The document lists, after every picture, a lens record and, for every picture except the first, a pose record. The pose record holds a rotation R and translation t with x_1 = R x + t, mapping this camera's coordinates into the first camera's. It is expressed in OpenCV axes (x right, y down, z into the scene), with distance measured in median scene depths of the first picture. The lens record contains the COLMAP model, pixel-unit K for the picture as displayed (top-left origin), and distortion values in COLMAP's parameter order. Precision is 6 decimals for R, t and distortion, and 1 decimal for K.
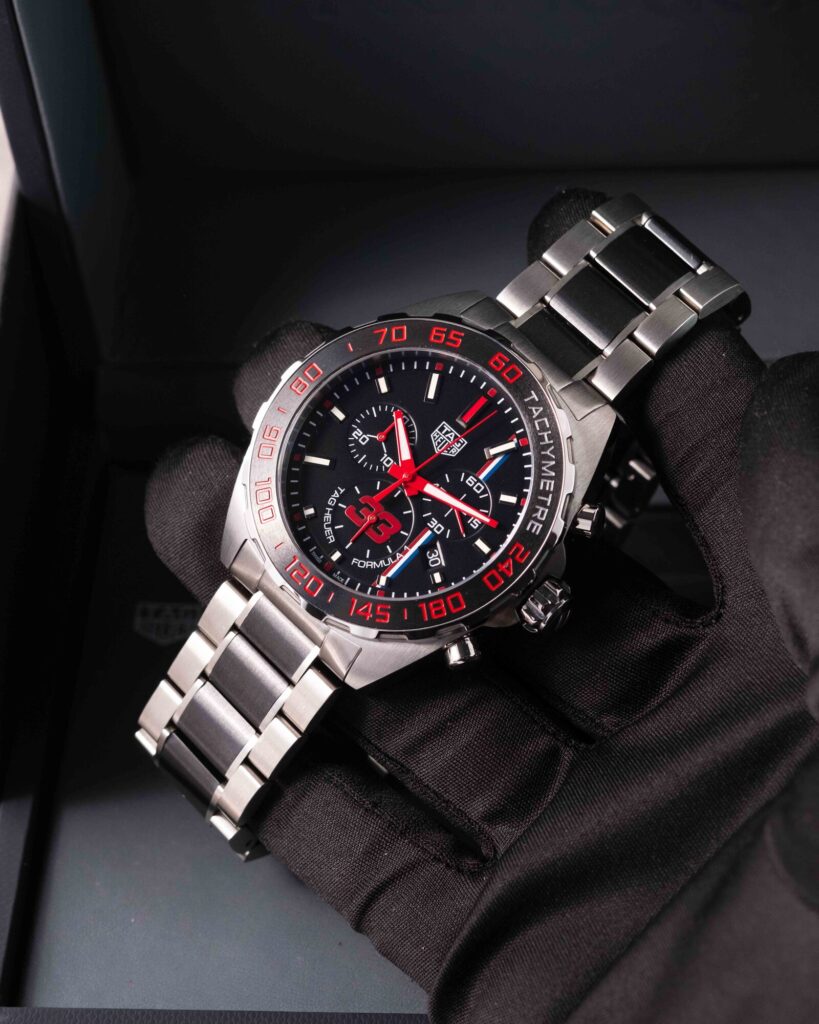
lens RADIAL K [[4099.8, 0, 409.5], [0, 4099.8, 512.0], [0, 0, 1]] dist [0.151556, 5.621473]
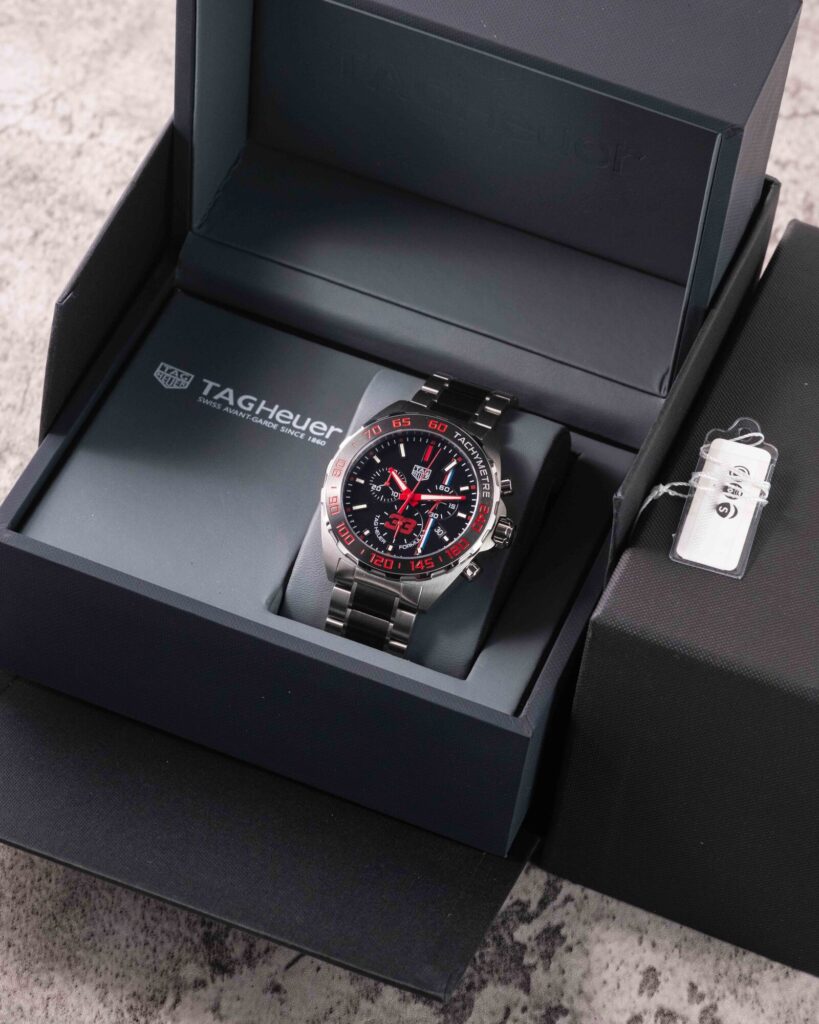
lens RADIAL K [[4099.8, 0, 409.5], [0, 4099.8, 512.0], [0, 0, 1]] dist [0.151556, 5.621473]
pose [[0.912962, -0.322582, 0.249881, -0.476377], [0.355201, 0.929682, -0.097590, 0.182796], [-0.200829, 0.177854, 0.963346, -0.822883]]
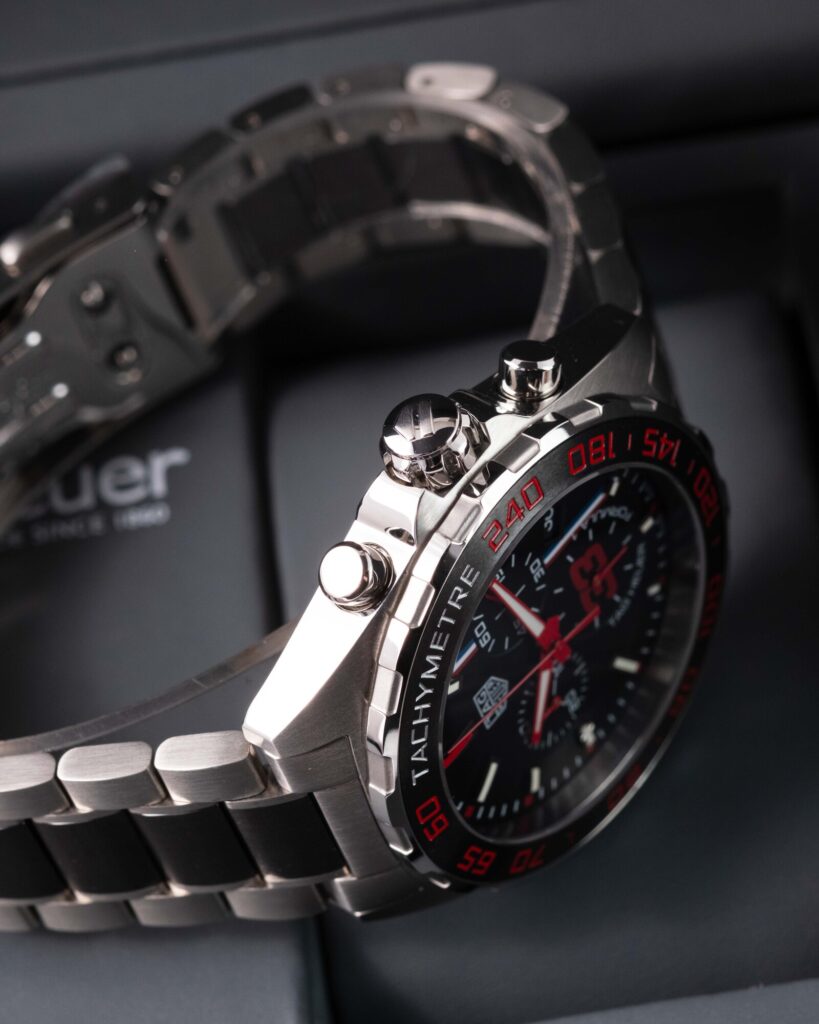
lens RADIAL K [[4099.8, 0, 409.5], [0, 4099.8, 512.0], [0, 0, 1]] dist [0.151556, 5.621473]
pose [[-0.780880, -0.019222, -0.624386, 0.420328], [0.071441, -0.995716, -0.058694, 0.048484], [-0.620583, -0.090439, 0.778908, 0.514886]]
